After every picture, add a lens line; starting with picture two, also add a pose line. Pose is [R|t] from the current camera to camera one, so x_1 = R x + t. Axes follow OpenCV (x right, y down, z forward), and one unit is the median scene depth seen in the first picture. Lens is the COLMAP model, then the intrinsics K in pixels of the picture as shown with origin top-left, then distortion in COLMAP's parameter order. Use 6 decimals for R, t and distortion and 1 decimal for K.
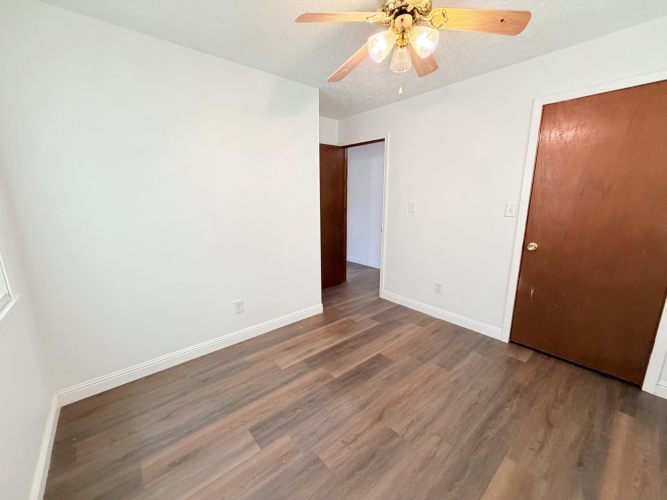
lens RADIAL K [[266.6, 0, 331.1], [0, 266.6, 251.1], [0, 0, 1]] dist [0.001005, -0.000353]
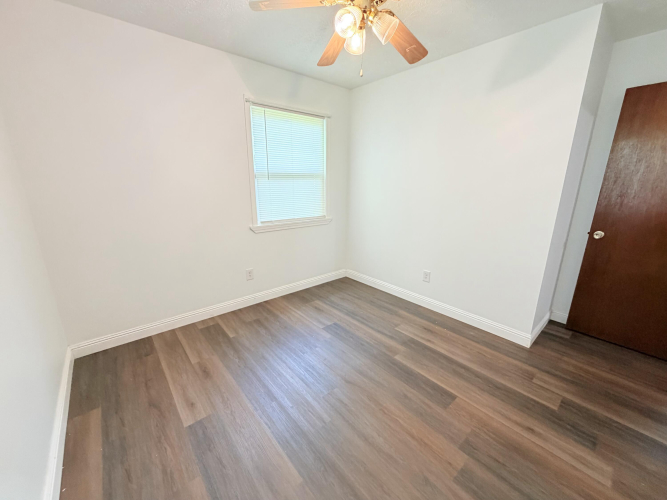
lens RADIAL K [[266.6, 0, 331.1], [0, 266.6, 251.1], [0, 0, 1]] dist [0.001005, -0.000353]
pose [[0.003966, 0.263627, -0.964617, 0.854191], [-0.216038, 0.942070, 0.256577, -0.117327], [0.976377, 0.207376, 0.060690, 0.581675]]
